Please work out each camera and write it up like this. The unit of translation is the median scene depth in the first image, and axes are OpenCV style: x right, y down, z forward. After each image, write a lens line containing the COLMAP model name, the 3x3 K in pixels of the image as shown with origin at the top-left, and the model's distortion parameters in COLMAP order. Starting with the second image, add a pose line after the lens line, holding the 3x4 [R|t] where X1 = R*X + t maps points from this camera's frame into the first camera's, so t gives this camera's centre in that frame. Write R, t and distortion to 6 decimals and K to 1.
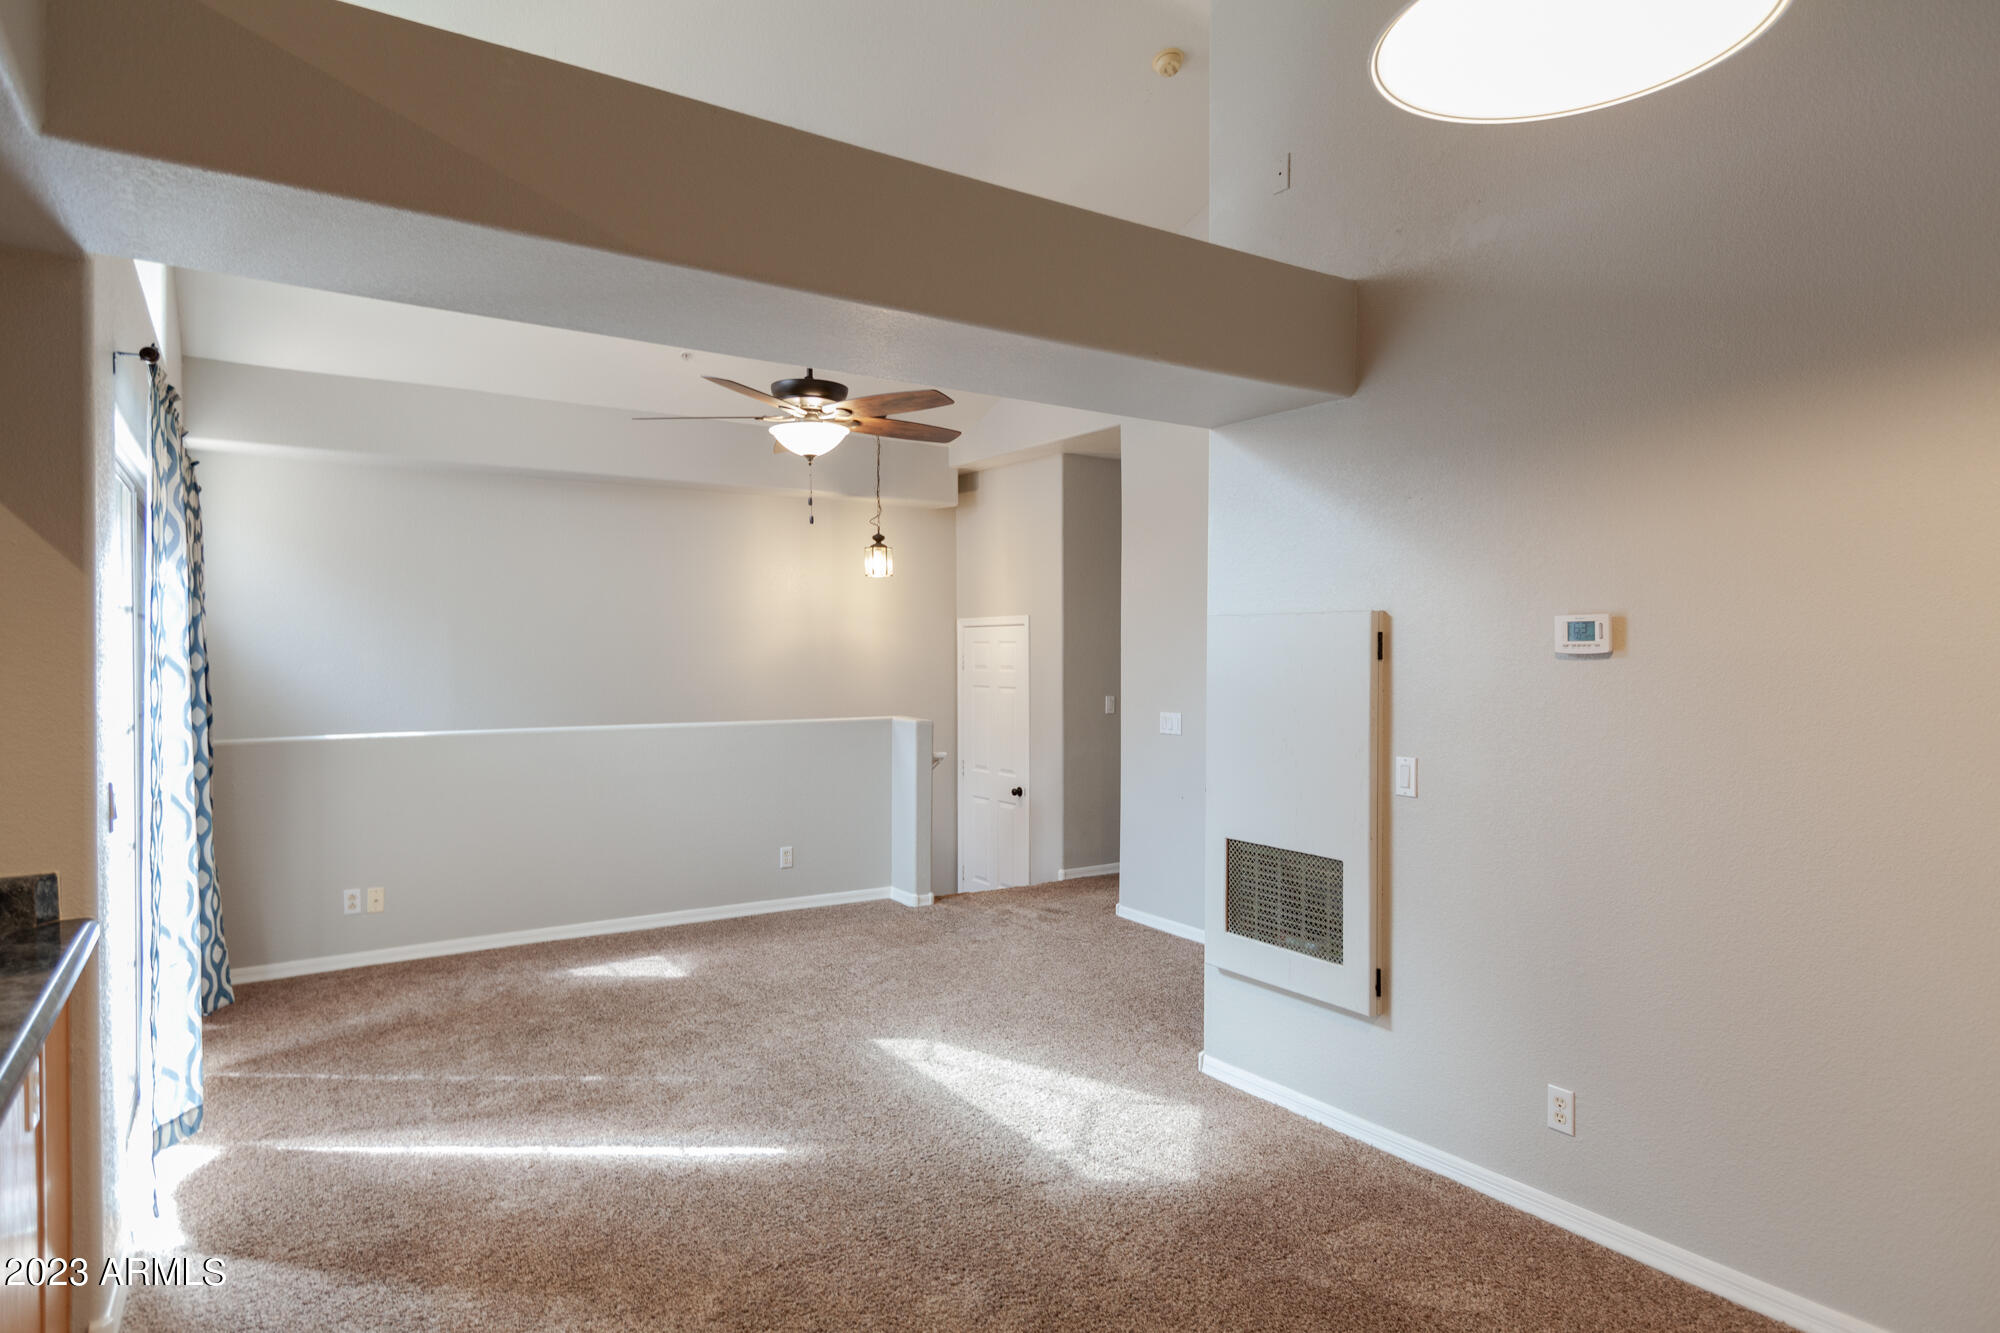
lens RADIAL K [[1135.1, 0, 984.4], [0, 1135.1, 659.7], [0, 0, 1]] dist [-0.026007, 0.011283]
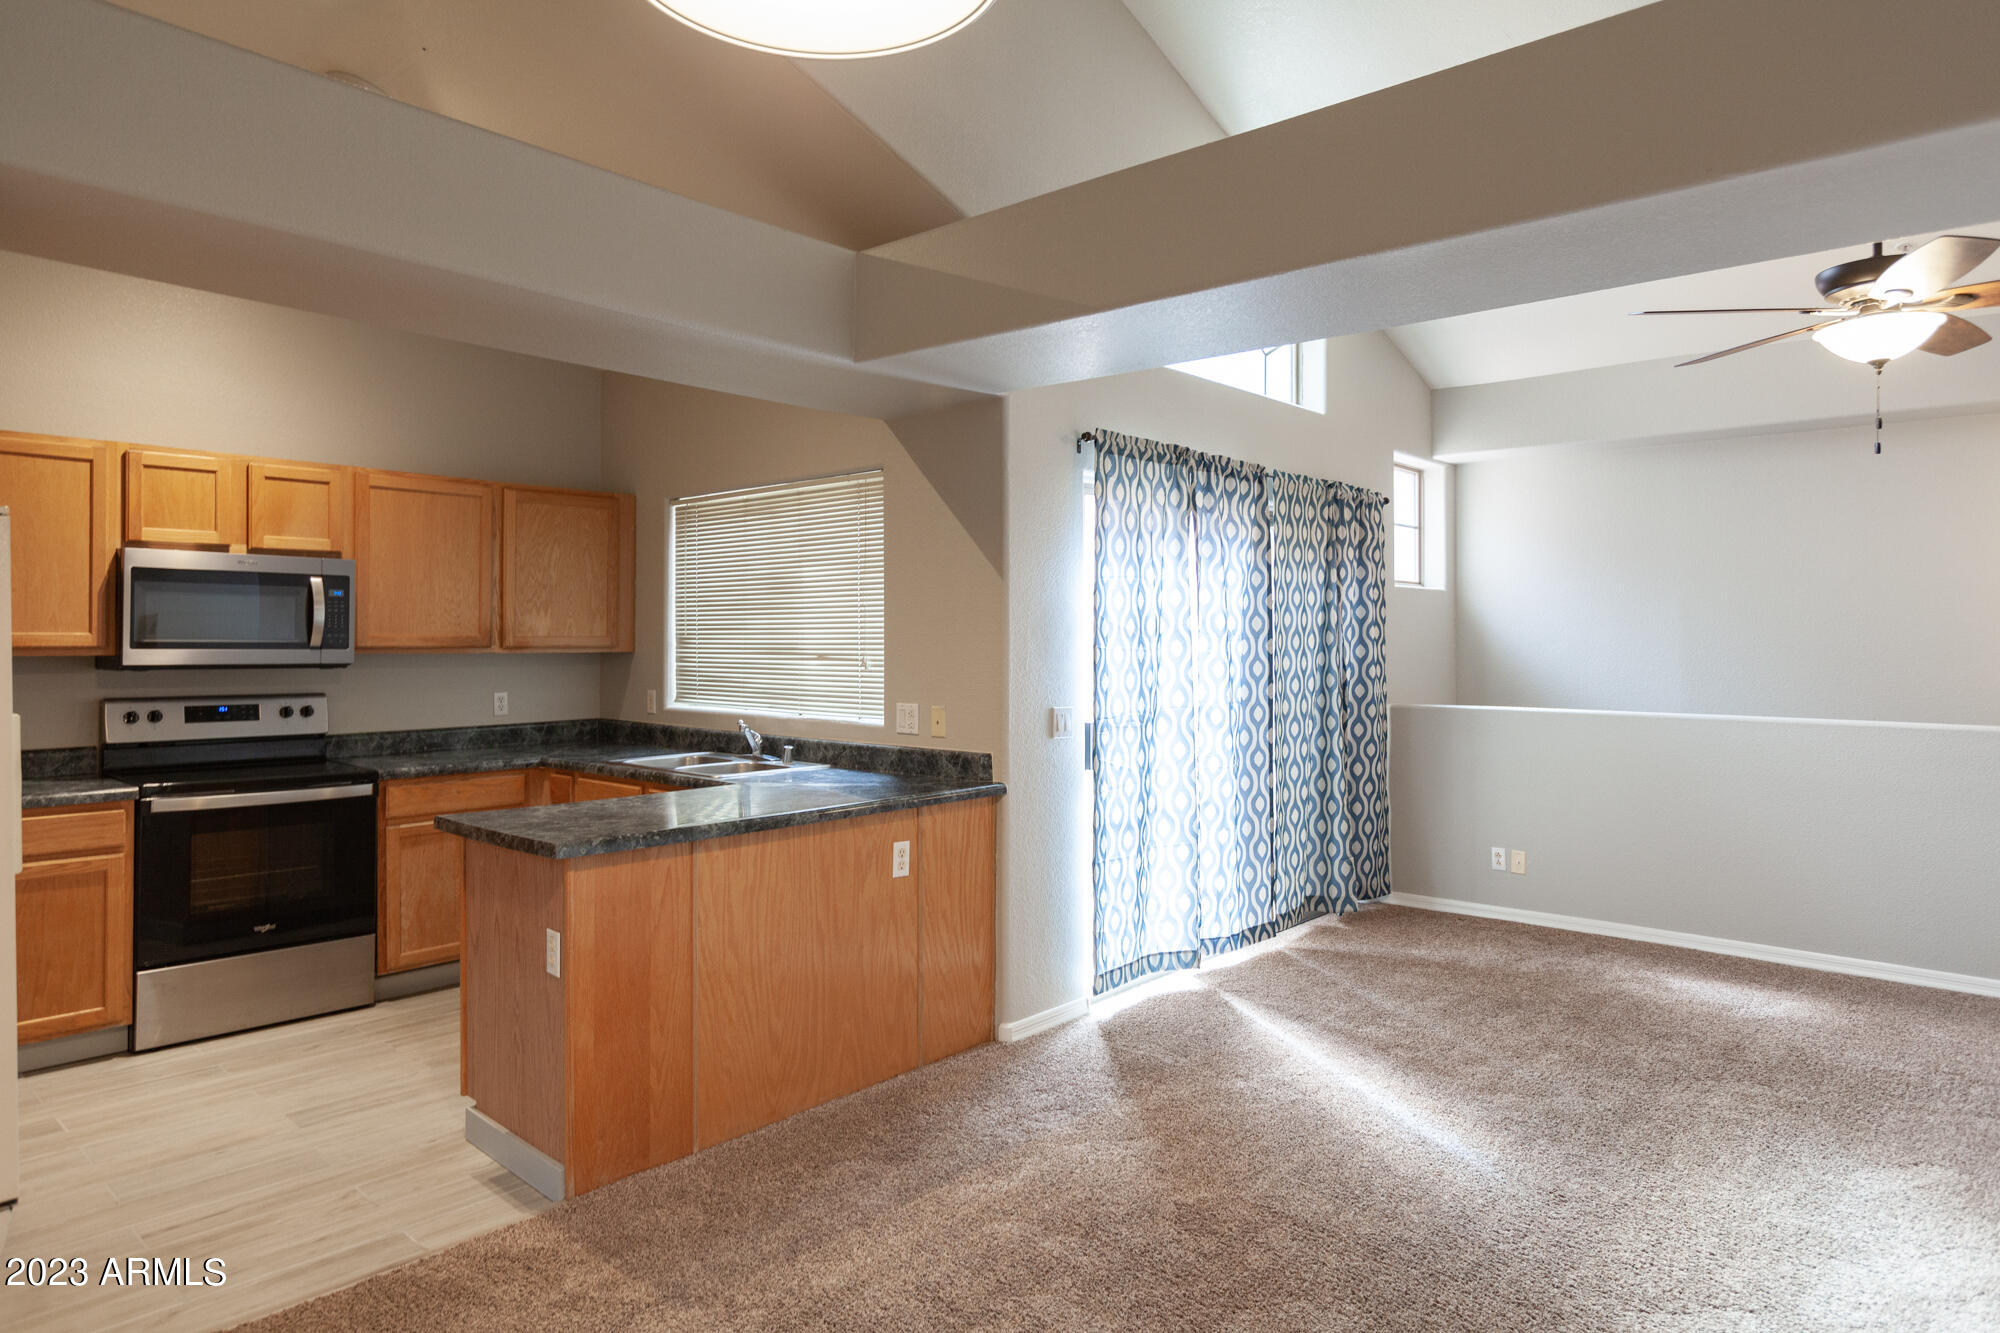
lens RADIAL K [[1135.1, 0, 986.1], [0, 1135.1, 626.1], [0, 0, 1]] dist [-0.026007, 0.011283]
pose [[0.244855, -0.012858, -0.969474, 0.485578], [-0.007848, 0.999853, -0.015243, 0.010374], [0.969528, 0.011340, 0.244718, 0.307457]]
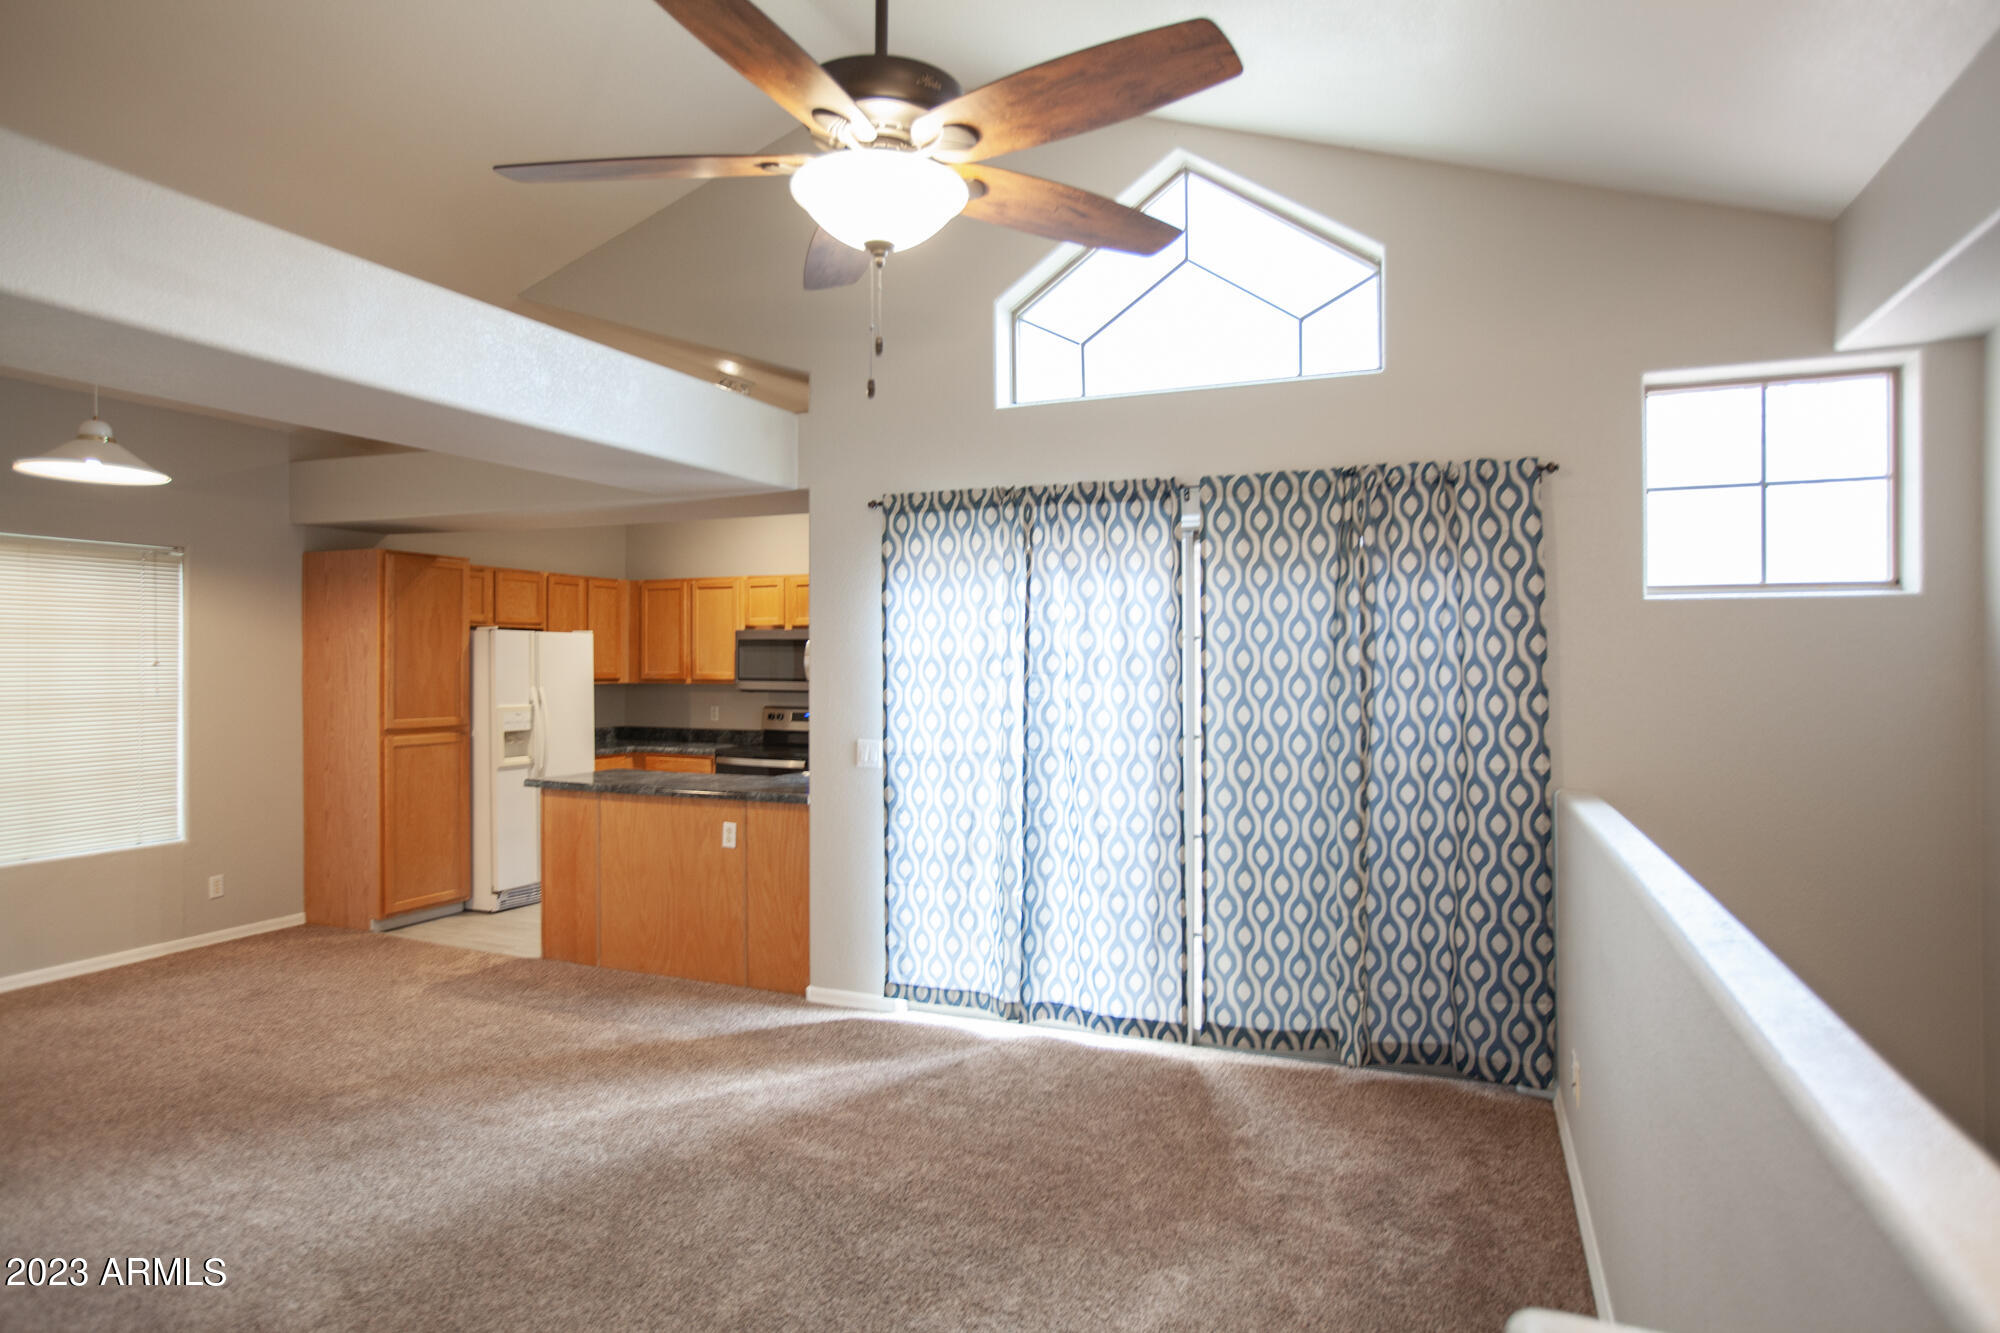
lens RADIAL K [[1135.1, 0, 984.3], [0, 1135.1, 663.7], [0, 0, 1]] dist [-0.026007, 0.011283]
pose [[-0.821456, -0.007827, -0.570218, 0.092650], [-0.011193, 0.999934, 0.002398, -0.016349], [0.570162, 0.008352, -0.821490, 1.655317]]
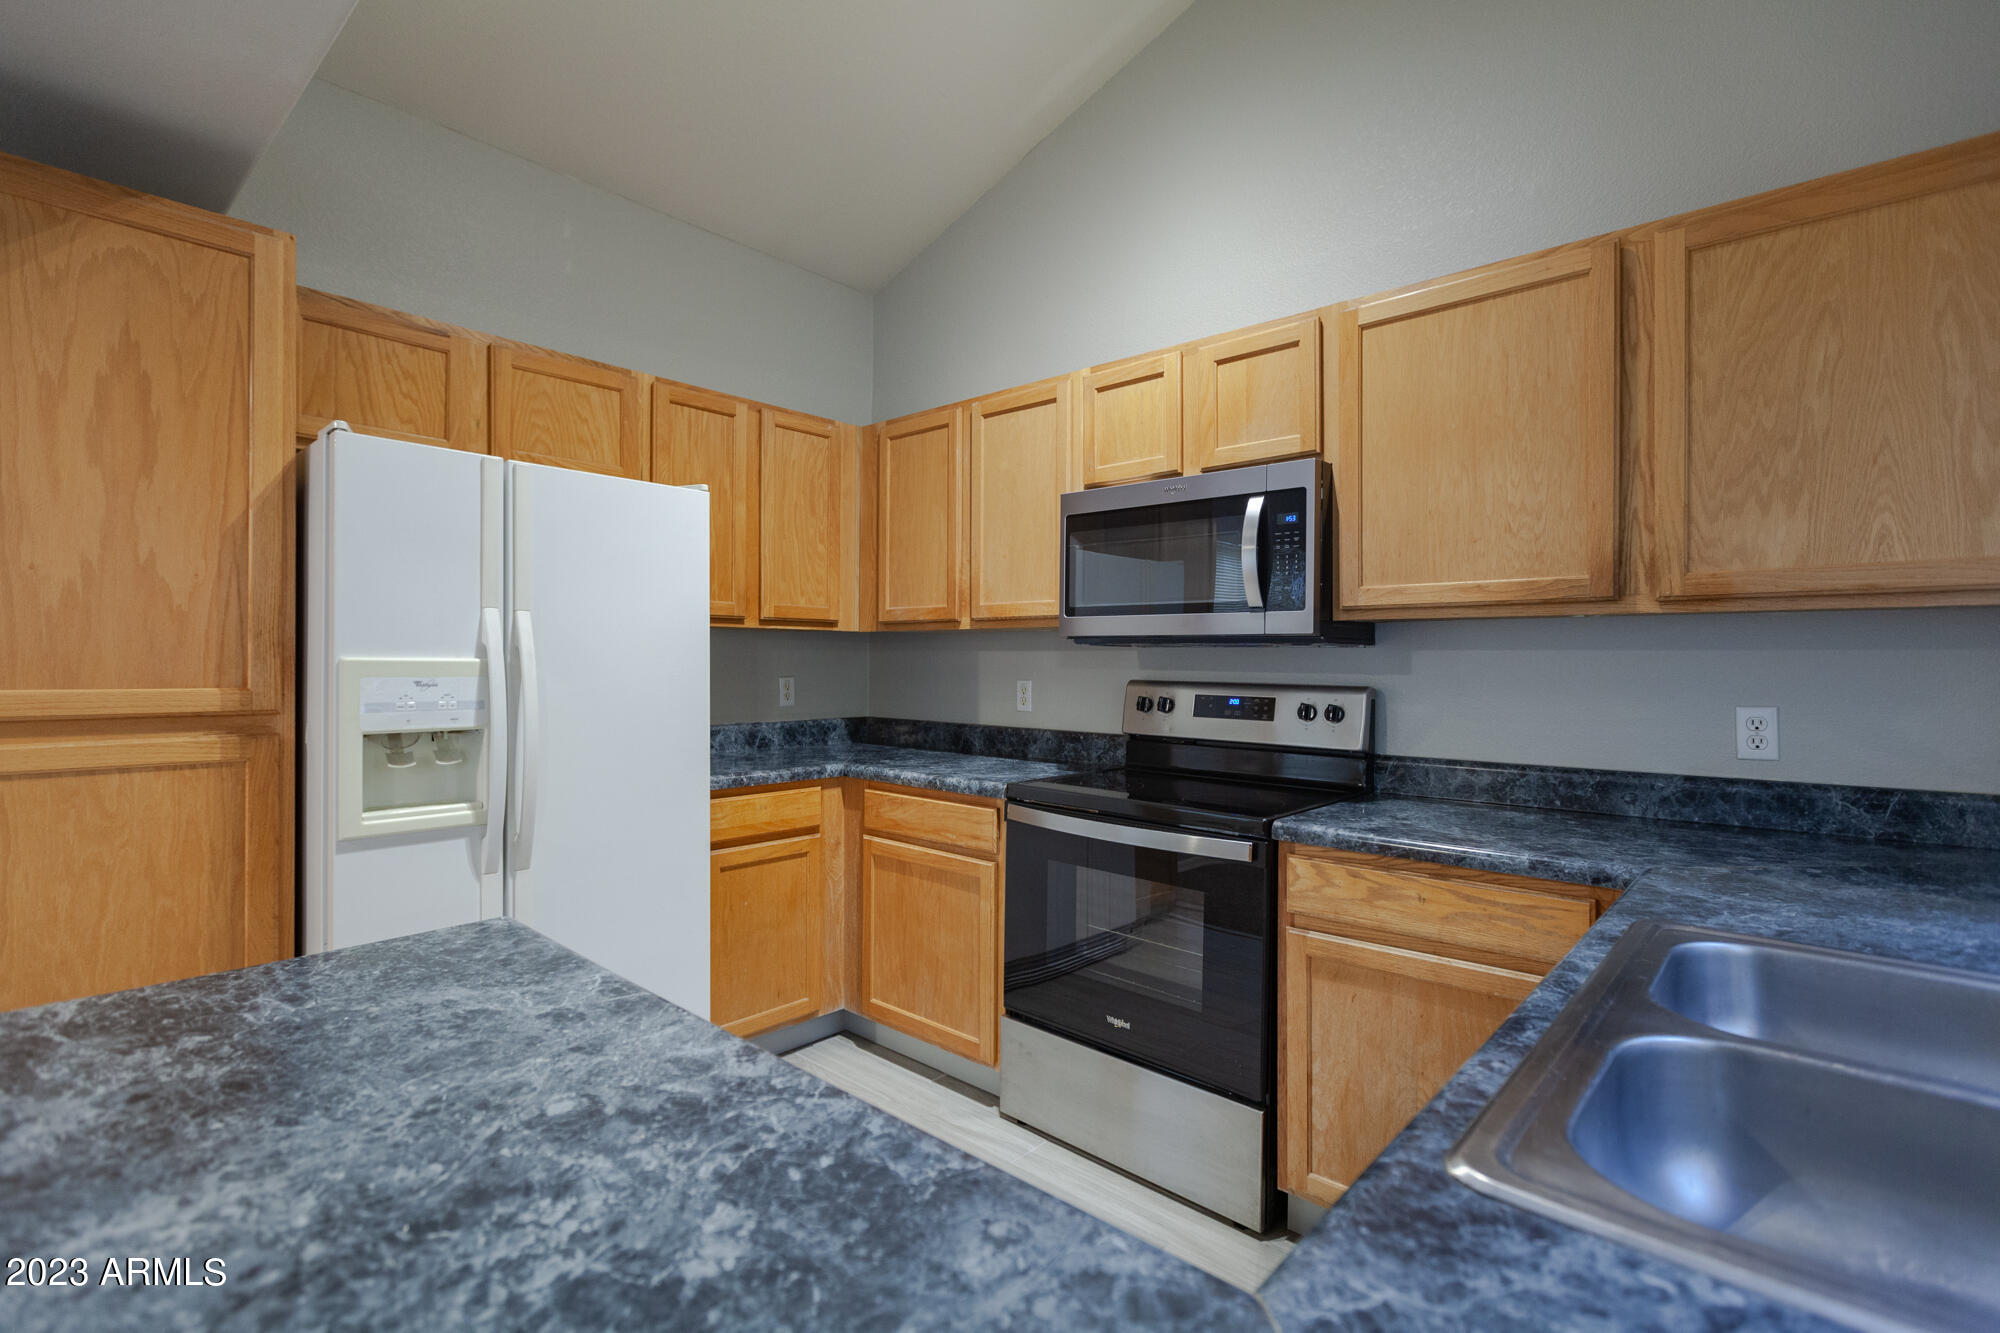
lens RADIAL K [[907.5, 0, 981.0], [0, 907.5, 661.1], [0, 0, 1]] dist [-0.000928, 0.000371]
pose [[-0.966046, -0.010826, -0.258143, -0.438906], [-0.012425, 0.999912, 0.004560, 0.051586], [0.258071, 0.007613, -0.966096, 0.436548]]
